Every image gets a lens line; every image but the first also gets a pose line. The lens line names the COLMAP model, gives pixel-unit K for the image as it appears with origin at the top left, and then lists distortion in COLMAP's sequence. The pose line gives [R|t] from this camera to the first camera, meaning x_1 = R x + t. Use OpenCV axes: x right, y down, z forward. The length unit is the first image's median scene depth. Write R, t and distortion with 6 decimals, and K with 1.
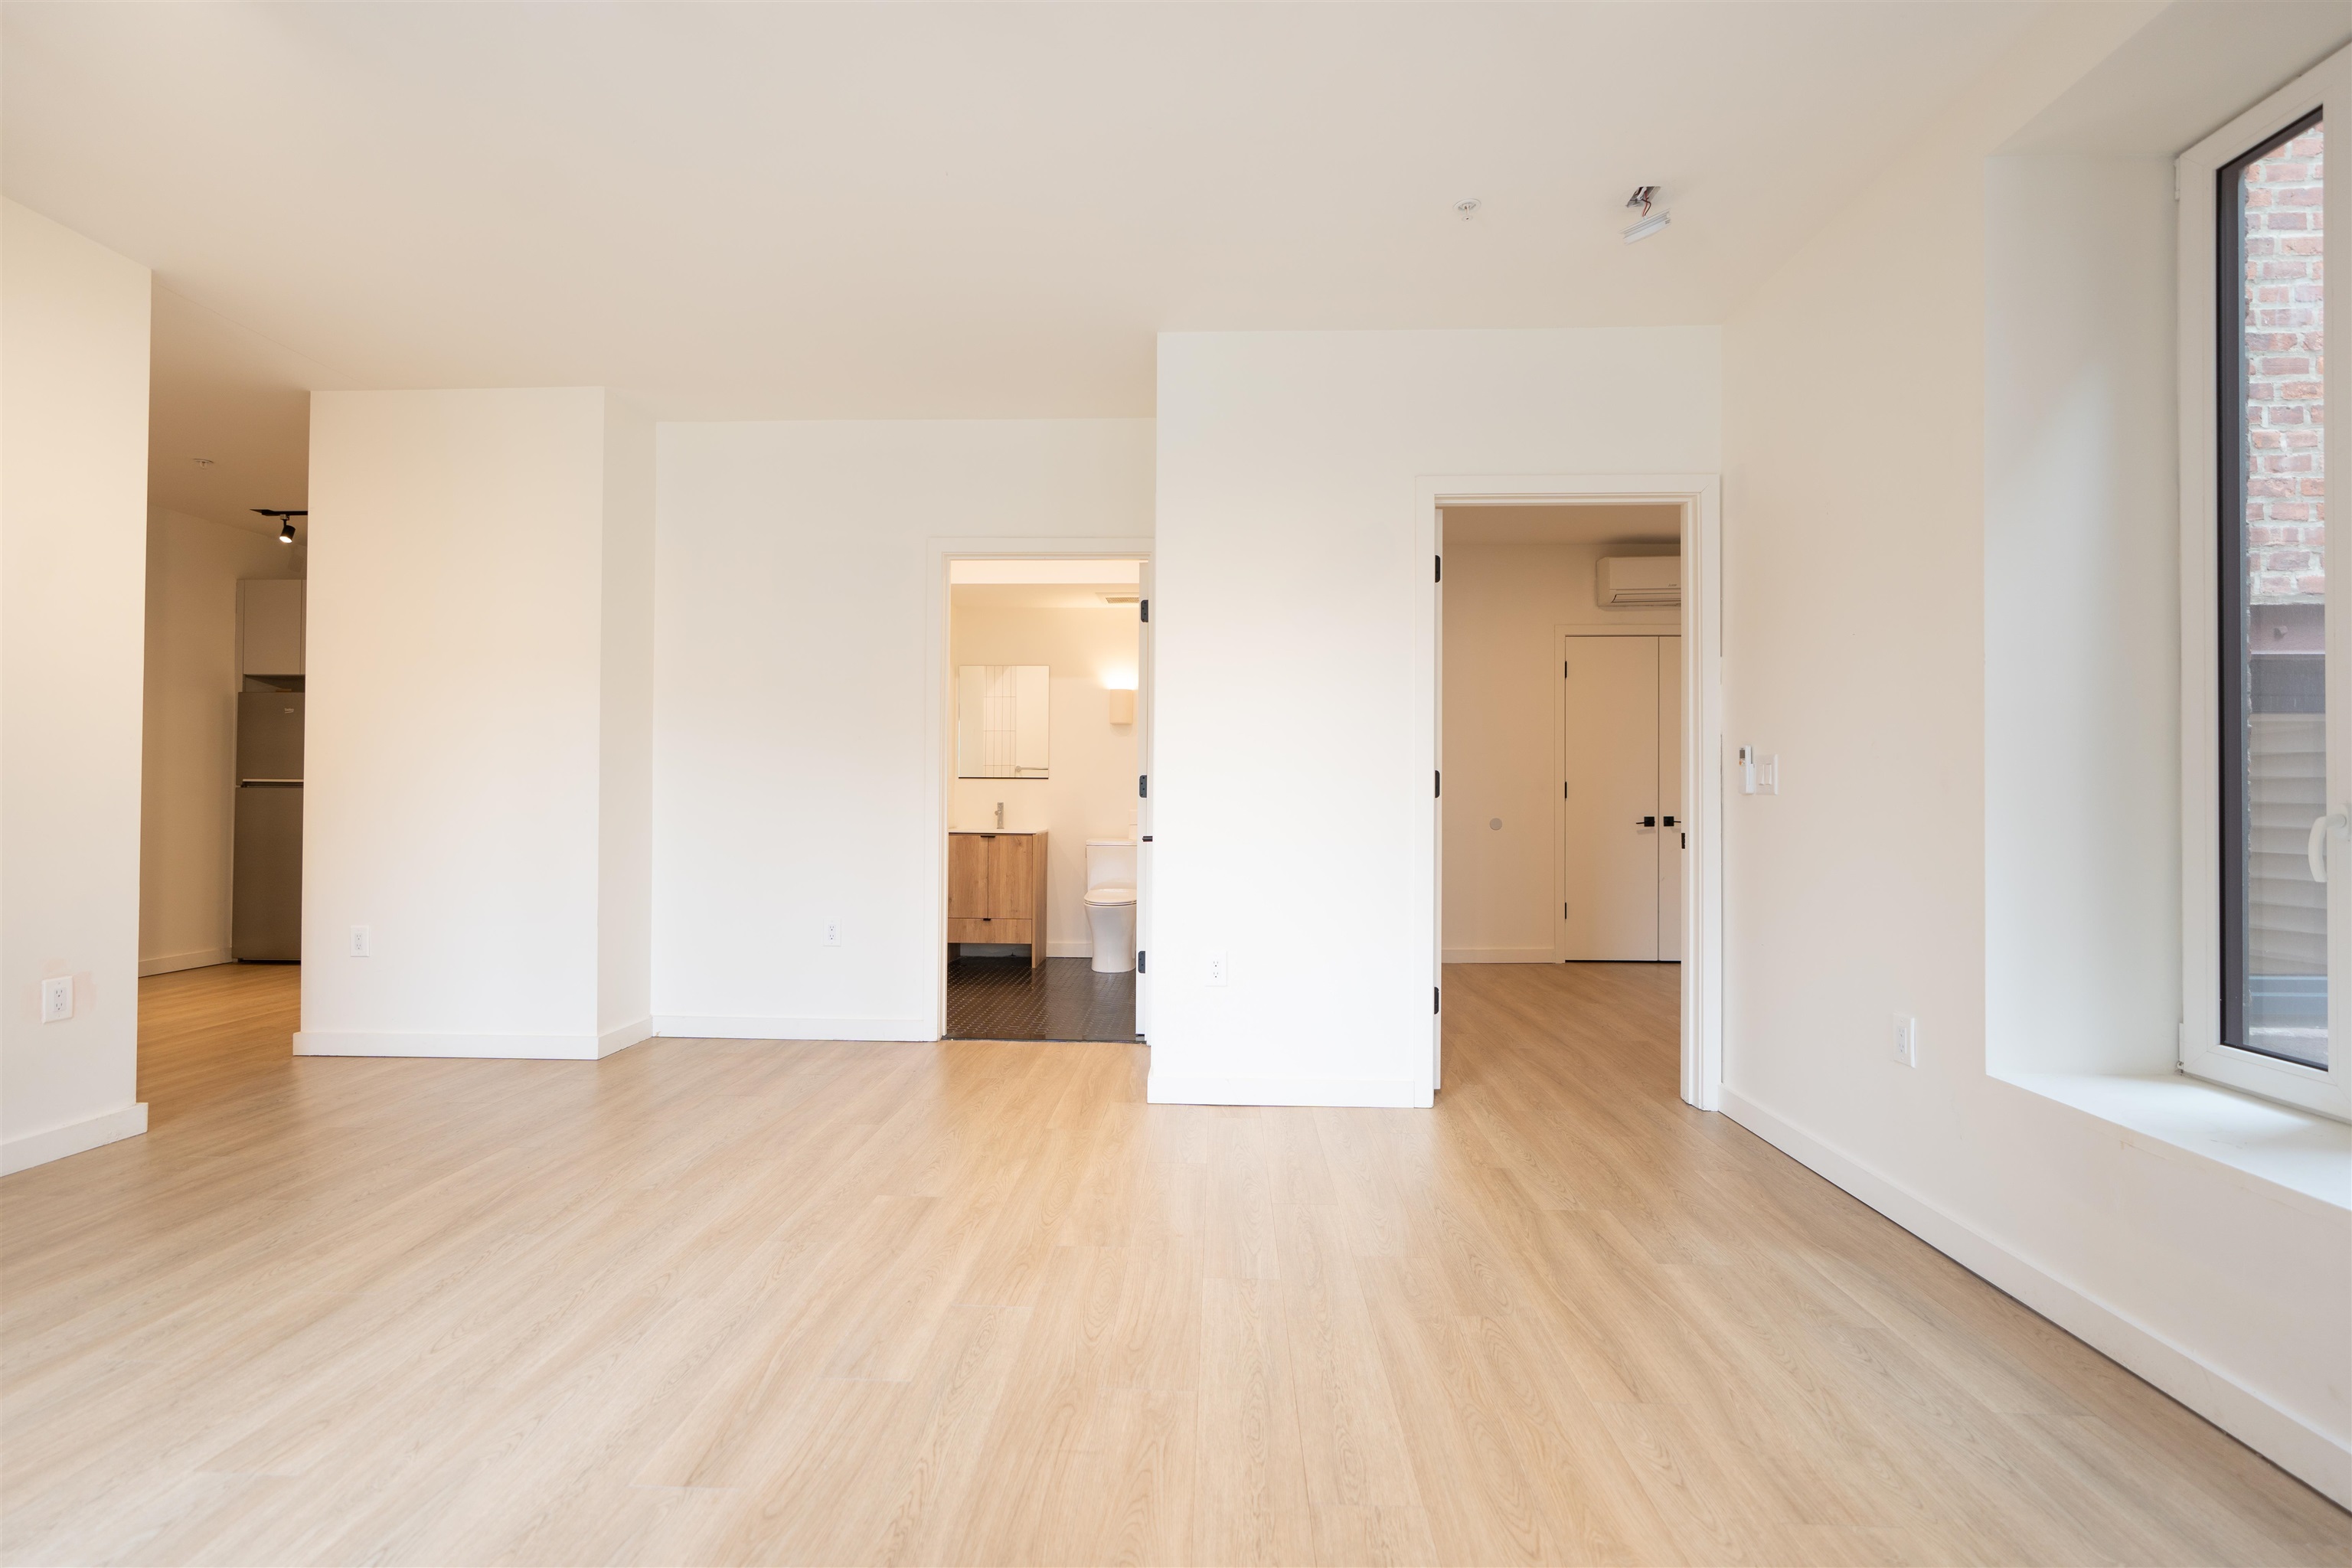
lens RADIAL K [[1061.5, 0, 1176.0], [0, 1061.5, 784.0], [0, 0, 1]] dist [-0.010257, 0.004437]
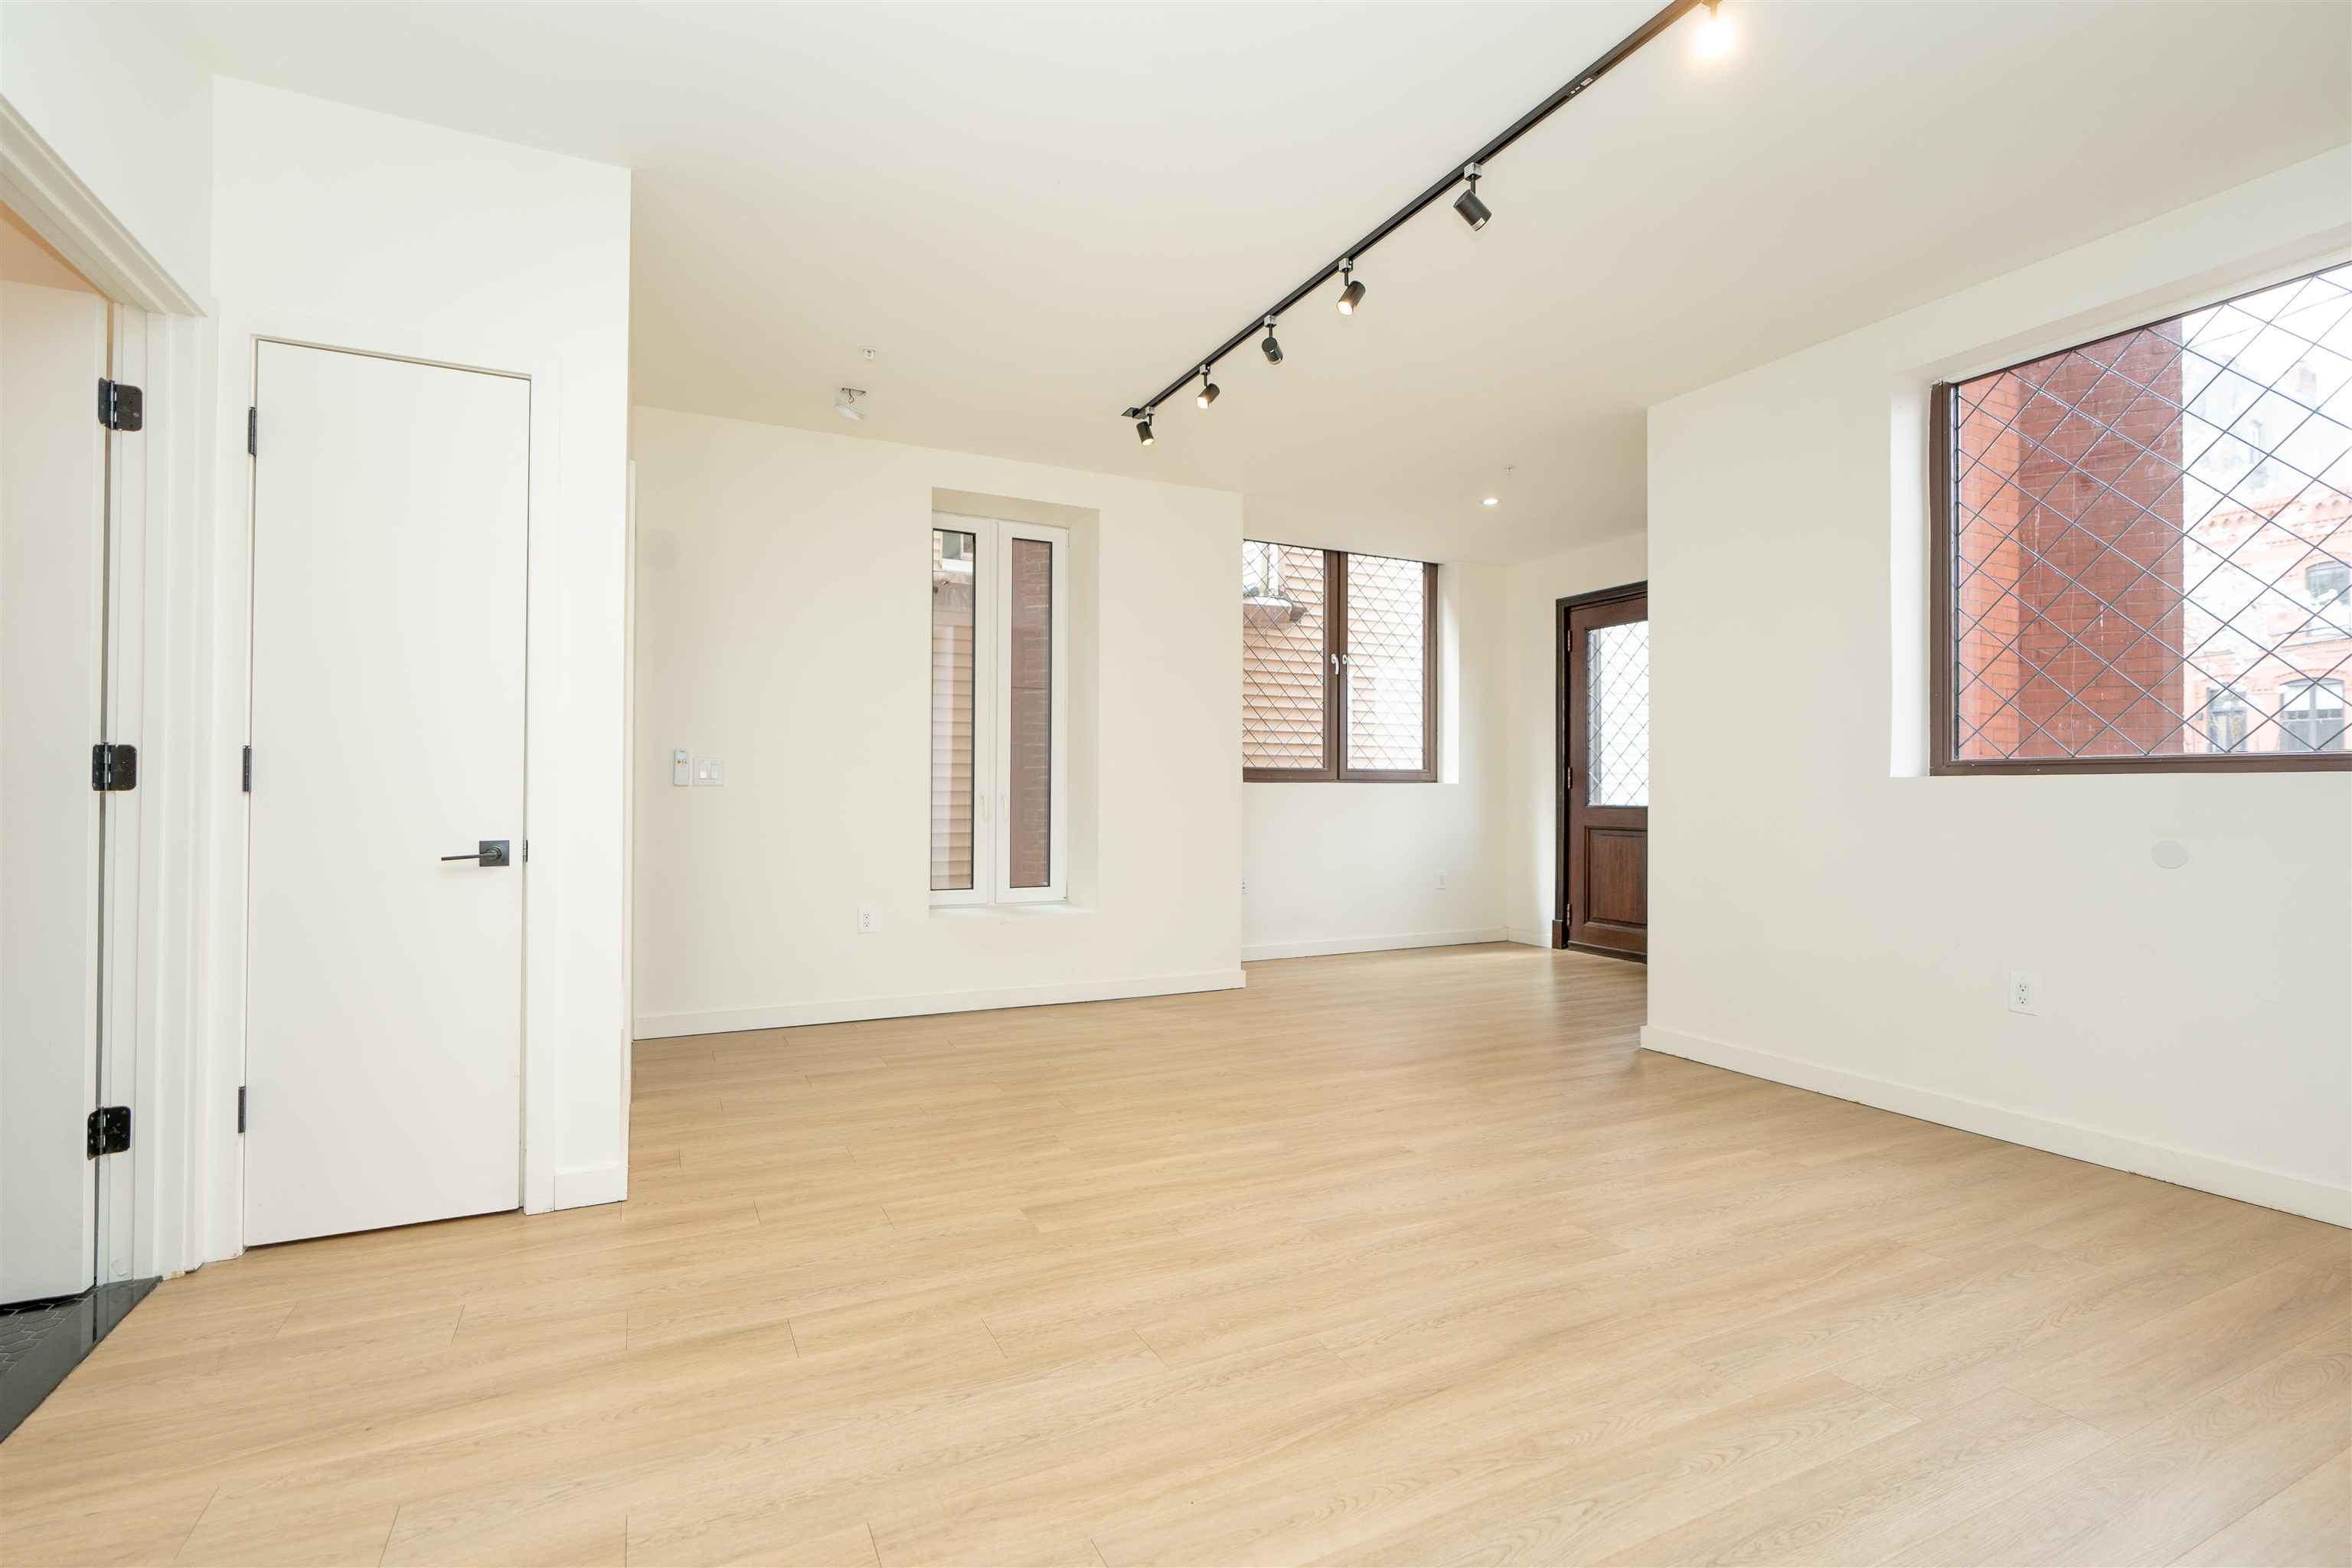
lens RADIAL K [[1076.4, 0, 1169.4], [0, 1076.4, 783.6], [0, 0, 1]] dist [-0.005905, 0.000069]
pose [[-0.478060, -0.001608, 0.878326, -1.118184], [-0.017433, 0.999819, -0.007658, 0.008321], [-0.878154, -0.018973, -0.478002, 1.321770]]
